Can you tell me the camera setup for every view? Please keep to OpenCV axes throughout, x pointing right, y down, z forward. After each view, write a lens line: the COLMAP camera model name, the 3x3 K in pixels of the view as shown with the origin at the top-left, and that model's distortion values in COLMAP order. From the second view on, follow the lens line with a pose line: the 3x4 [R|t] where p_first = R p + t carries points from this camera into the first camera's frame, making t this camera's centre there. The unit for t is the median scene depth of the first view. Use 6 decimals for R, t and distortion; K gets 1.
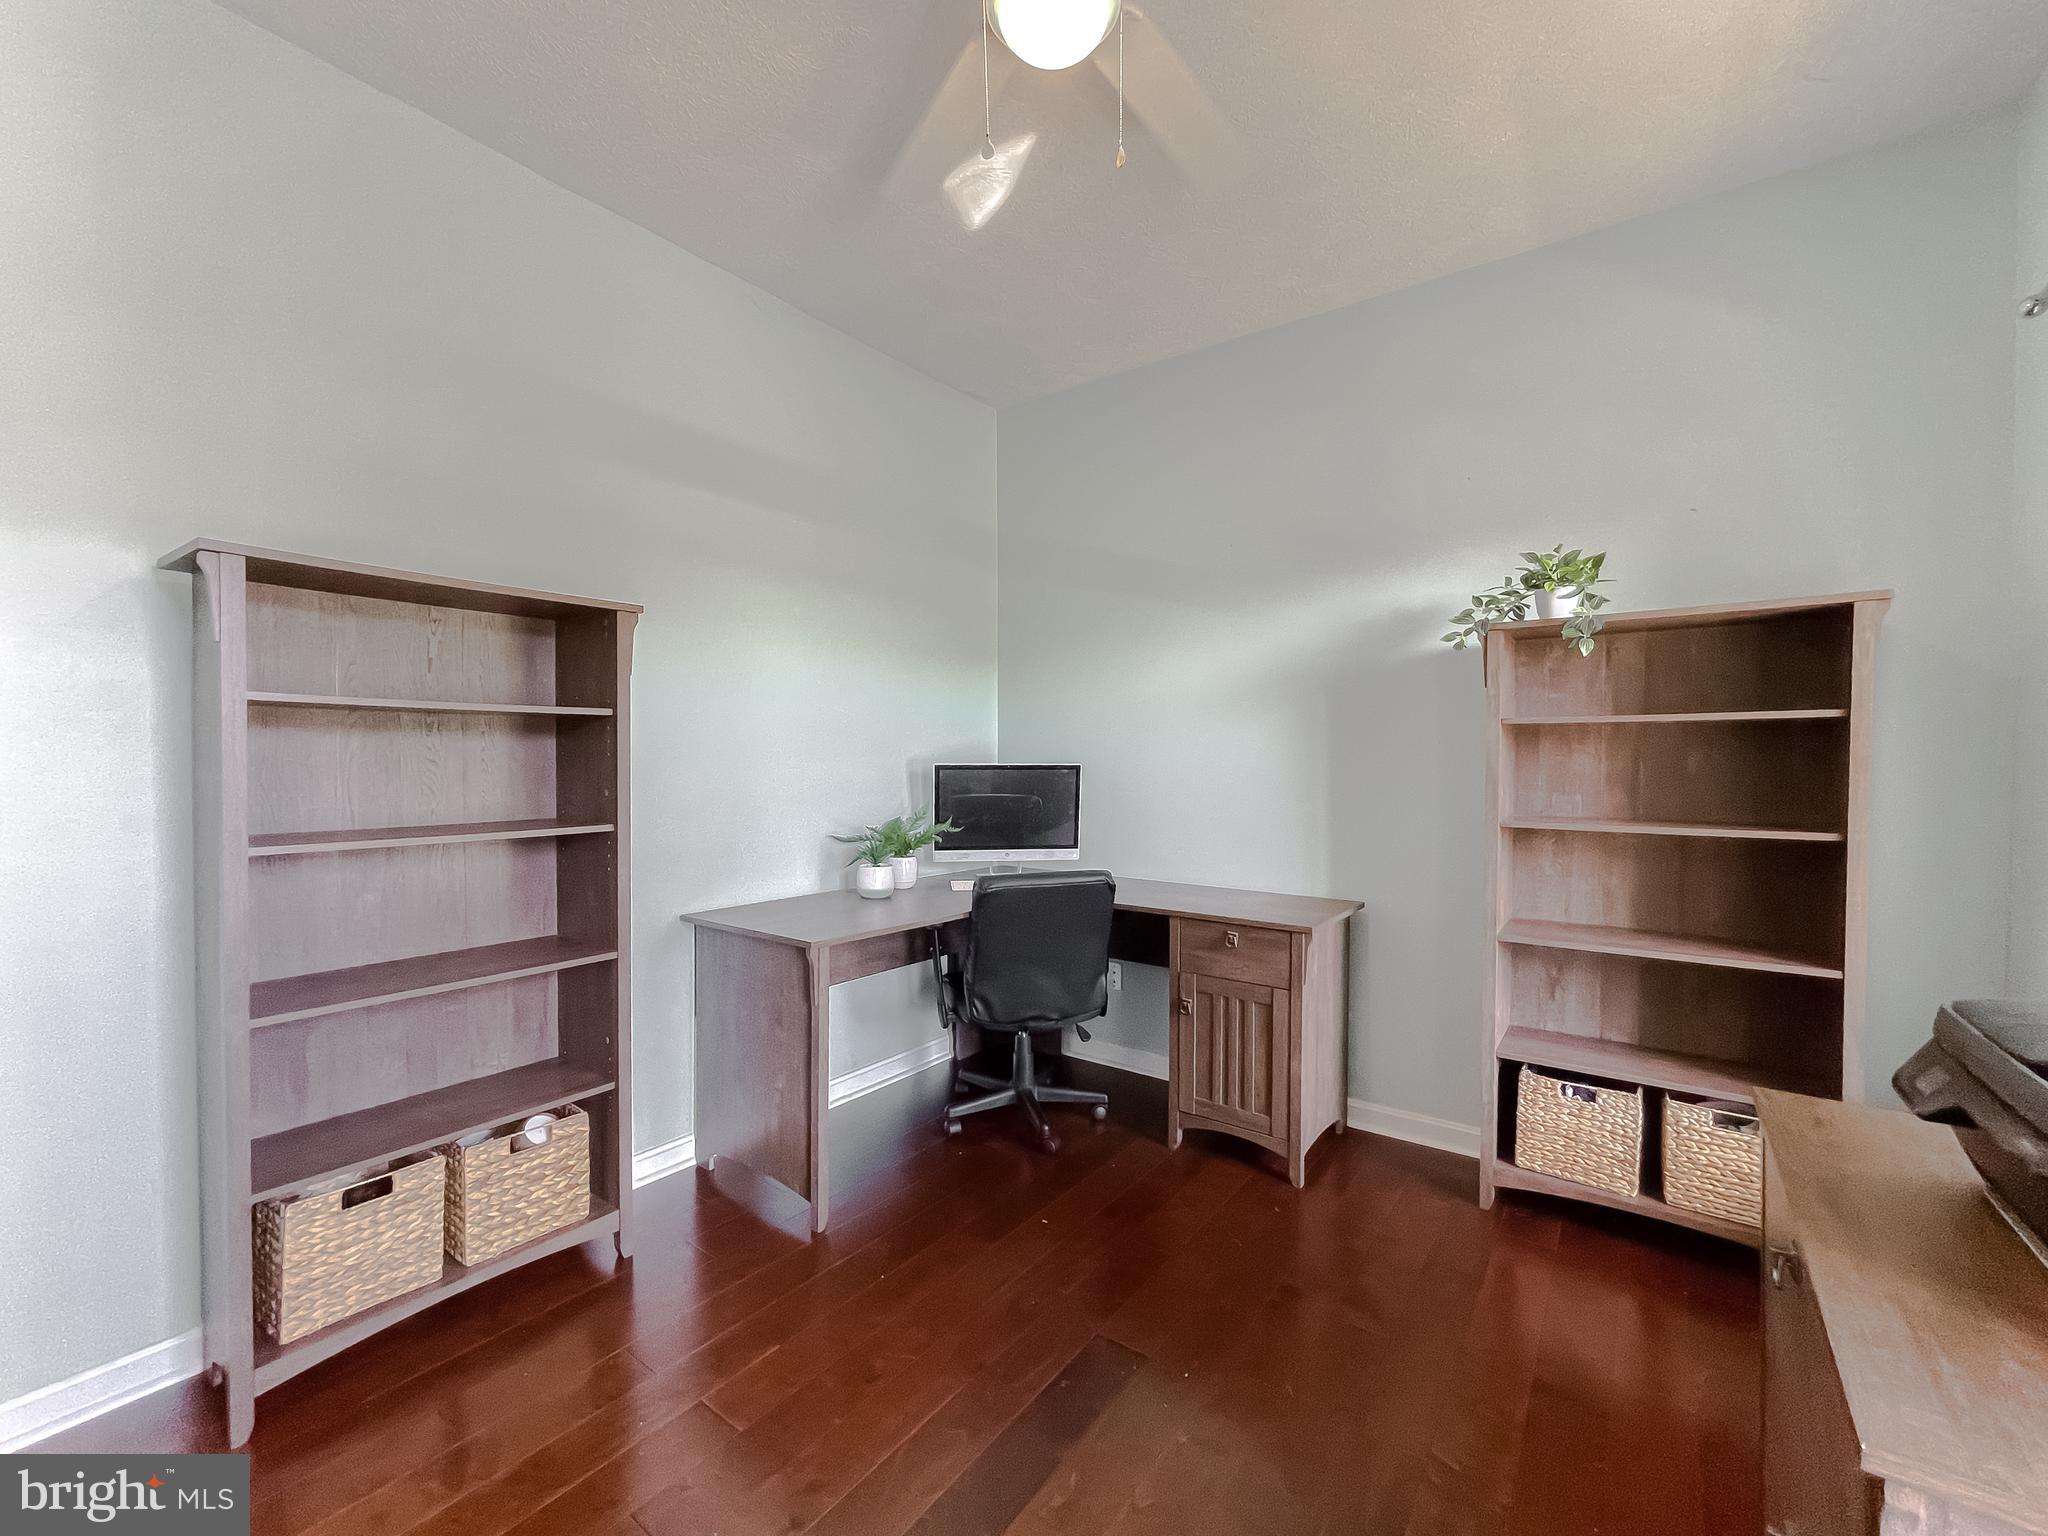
lens RADIAL K [[862.6, 0, 1027.5], [0, 862.6, 766.6], [0, 0, 1]] dist [-0.004041, -0.000148]
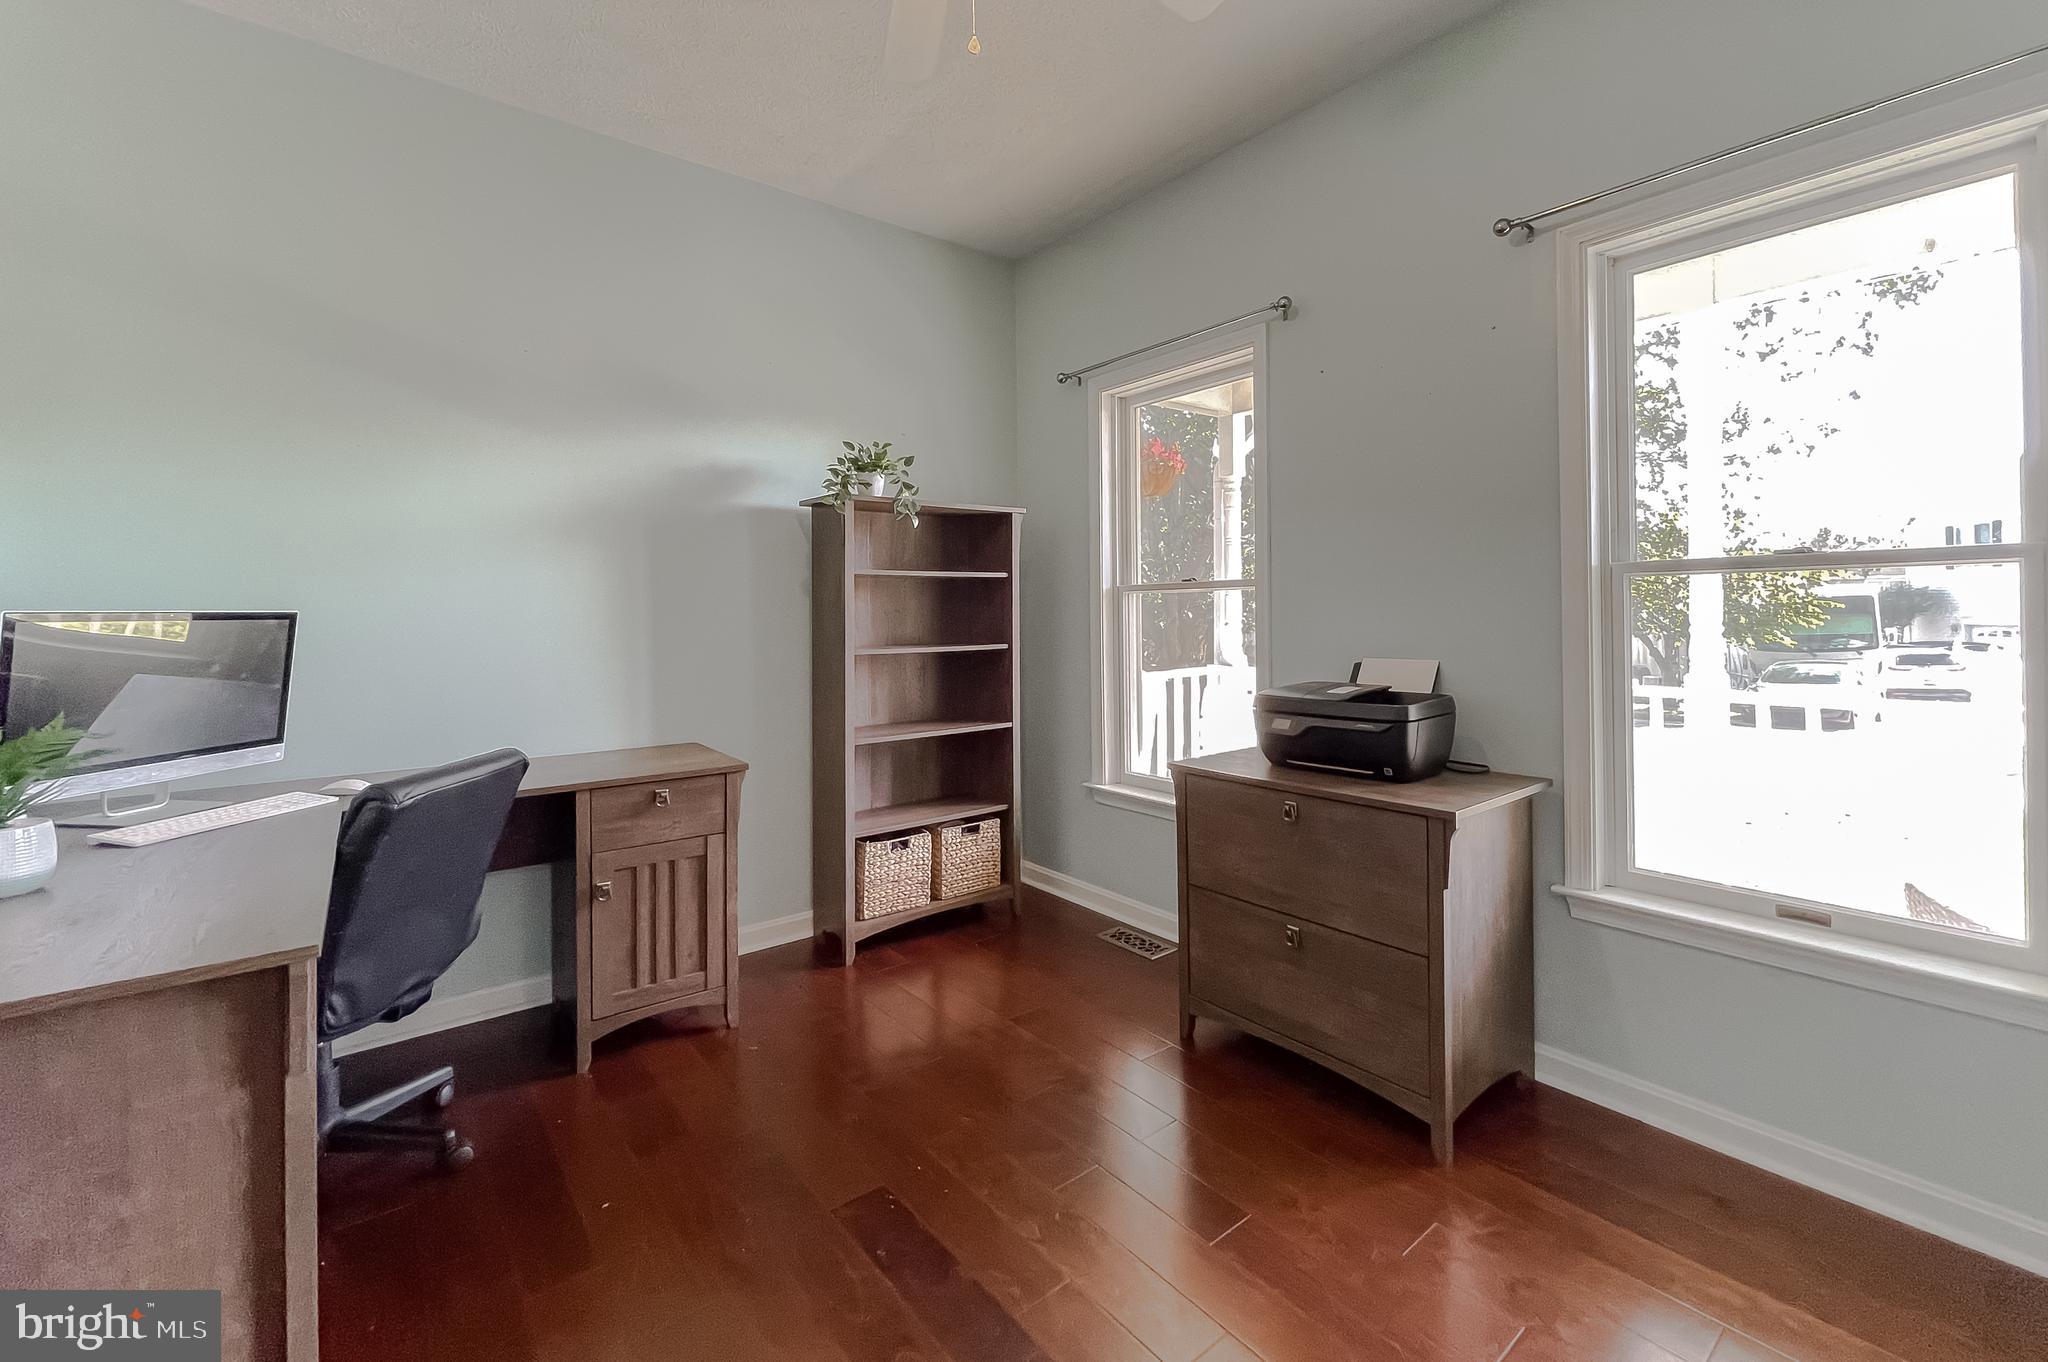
lens RADIAL K [[832.4, 0, 1057.8], [0, 832.4, 607.4], [0, 0, 1]] dist [0.001839, 0.000152]
pose [[0.255941, -0.002157, 0.966690, -0.520659], [0.017349, 0.999847, -0.002362, 0.007329], [-0.966537, 0.017376, 0.255939, 0.370851]]
